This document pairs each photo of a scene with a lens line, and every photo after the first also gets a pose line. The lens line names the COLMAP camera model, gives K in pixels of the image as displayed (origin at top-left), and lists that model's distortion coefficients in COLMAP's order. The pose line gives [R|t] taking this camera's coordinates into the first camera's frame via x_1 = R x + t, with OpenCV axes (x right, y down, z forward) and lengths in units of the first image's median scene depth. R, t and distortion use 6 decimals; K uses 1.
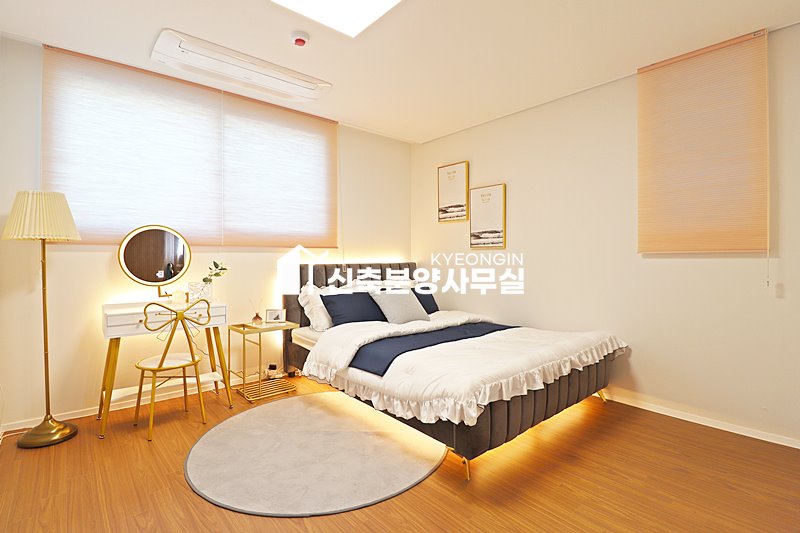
lens RADIAL K [[378.2, 0, 398.9], [0, 378.2, 260.1], [0, 0, 1]] dist [-0.000178, -0.012820]
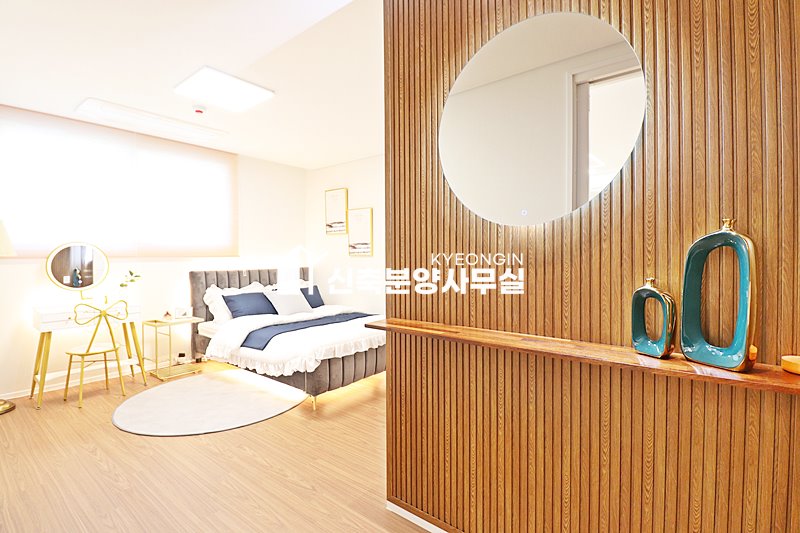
lens RADIAL K [[378.2, 0, 398.9], [0, 378.2, 260.1], [0, 0, 1]] dist [-0.000178, -0.012820]
pose [[0.982215, -0.007726, 0.187600, 0.162679], [0.007050, 0.999966, 0.004273, -0.031000], [-0.187627, -0.002874, 0.982236, -0.415767]]
